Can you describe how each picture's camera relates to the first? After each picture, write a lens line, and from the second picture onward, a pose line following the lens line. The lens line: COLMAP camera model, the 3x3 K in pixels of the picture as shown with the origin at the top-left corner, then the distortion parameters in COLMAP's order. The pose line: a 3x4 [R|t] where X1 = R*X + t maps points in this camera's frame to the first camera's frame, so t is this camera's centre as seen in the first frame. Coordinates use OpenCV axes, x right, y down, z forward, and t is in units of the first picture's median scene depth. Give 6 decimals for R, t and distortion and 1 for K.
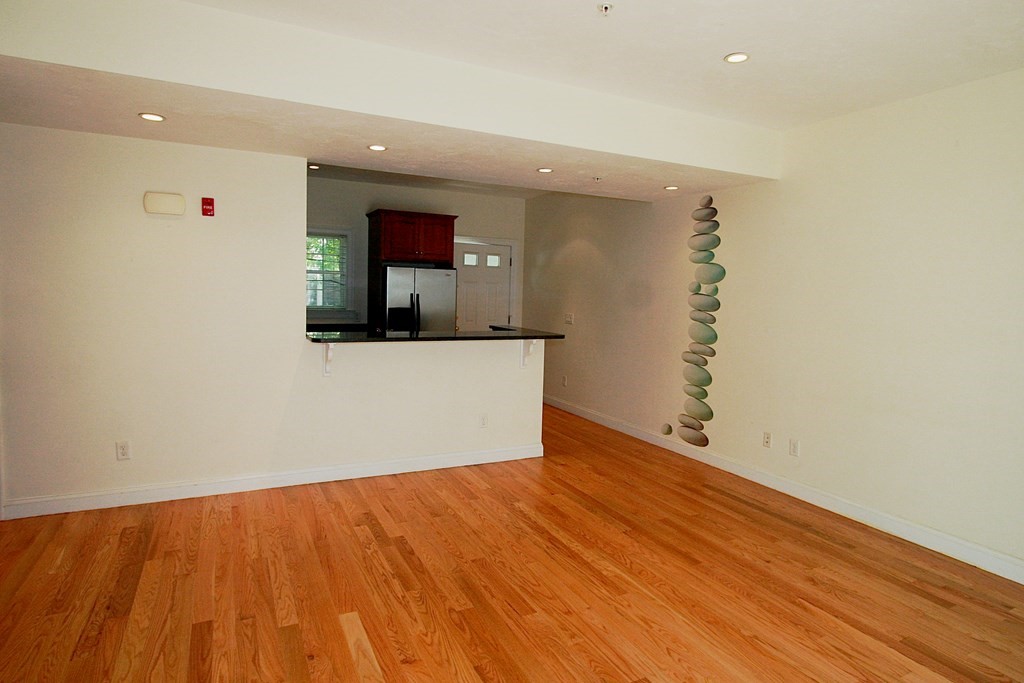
lens RADIAL K [[568.4, 0, 509.7], [0, 568.4, 337.0], [0, 0, 1]] dist [-0.021722, 0.003306]
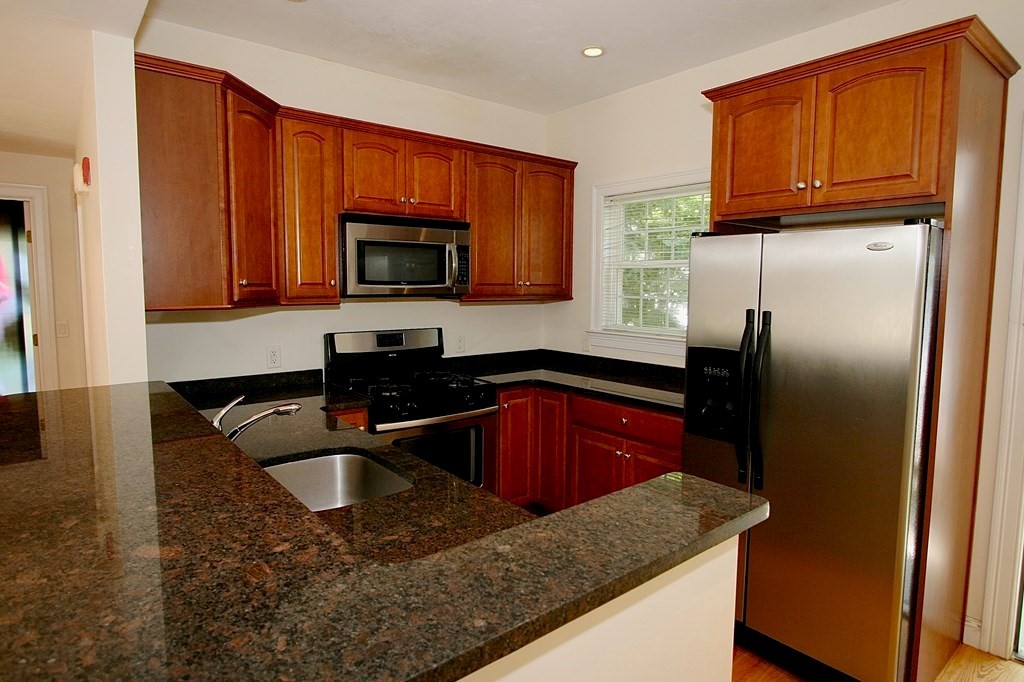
lens RADIAL K [[568.4, 0, 513.1], [0, 568.4, 331.8], [0, 0, 1]] dist [-0.021722, 0.003306]
pose [[0.211554, 0.055520, -0.975788, 0.213918], [-0.082564, 0.995832, 0.038760, -0.107751], [0.973873, 0.072365, 0.215256, 1.312451]]
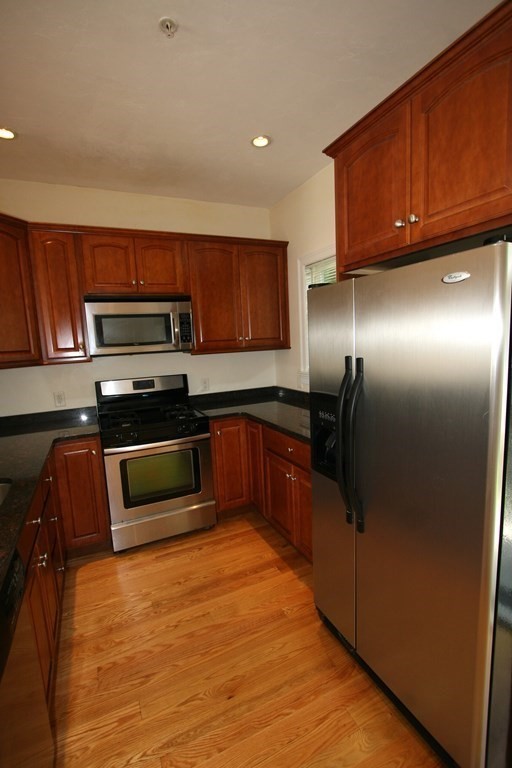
lens RADIAL K [[351.8, 0, 252.4], [0, 351.8, 386.3], [0, 0, 1]] dist [-0.019662, 0.001456]
pose [[-0.040324, 0.104049, -0.993754, 0.067502], [-0.038690, 0.993655, 0.105609, -0.131529], [0.998437, 0.042707, -0.036043, 1.582338]]
